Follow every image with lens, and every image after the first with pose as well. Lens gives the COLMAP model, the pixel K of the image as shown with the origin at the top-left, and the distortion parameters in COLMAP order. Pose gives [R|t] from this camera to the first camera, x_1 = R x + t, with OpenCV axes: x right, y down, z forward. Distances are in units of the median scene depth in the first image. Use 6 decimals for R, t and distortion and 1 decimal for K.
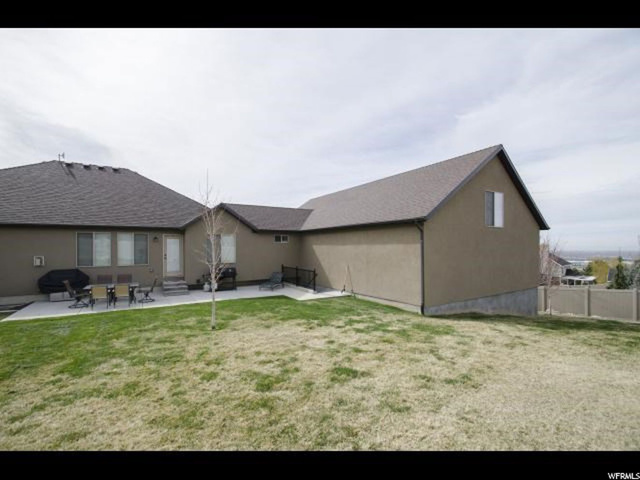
lens RADIAL K [[288.7, 0, 315.8], [0, 288.7, 245.3], [0, 0, 1]] dist [0.007343, -0.011099]
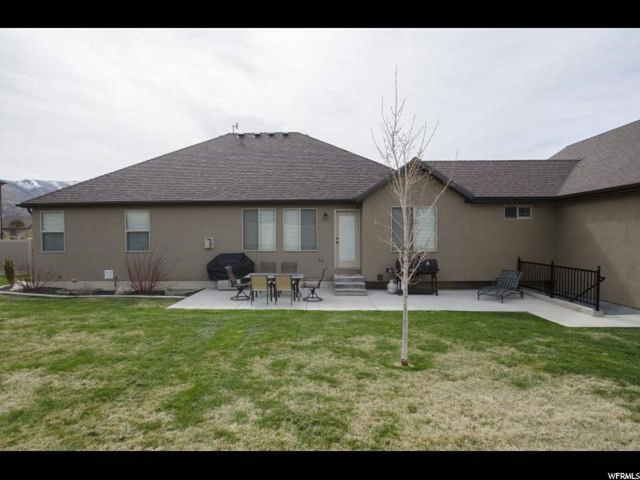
lens RADIAL K [[378.7, 0, 302.5], [0, 378.7, 248.6], [0, 0, 1]] dist [-0.007802, -0.002613]
pose [[0.830117, 0.021202, -0.557186, -0.078971], [0.001637, 0.999180, 0.040459, 0.025986], [0.557587, -0.034497, 0.829402, 0.201358]]
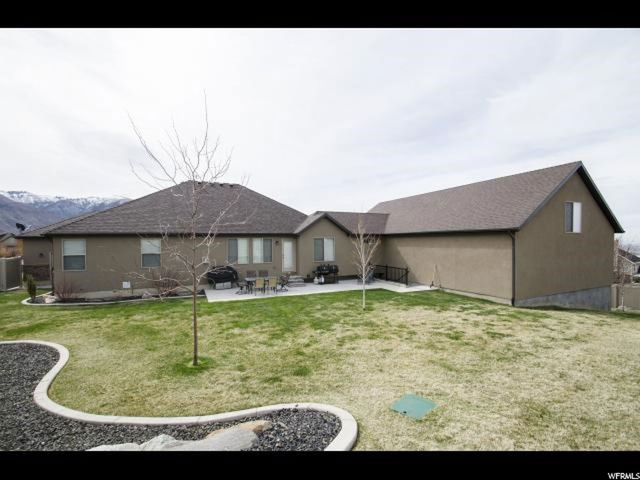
lens RADIAL K [[288.7, 0, 313.8], [0, 288.7, 246.7], [0, 0, 1]] dist [0.007343, -0.011099]
pose [[0.991109, 0.000179, -0.133050, -0.271823], [0.003166, 0.999684, 0.024936, -0.042580], [0.133012, -0.025135, 0.990796, -0.298658]]
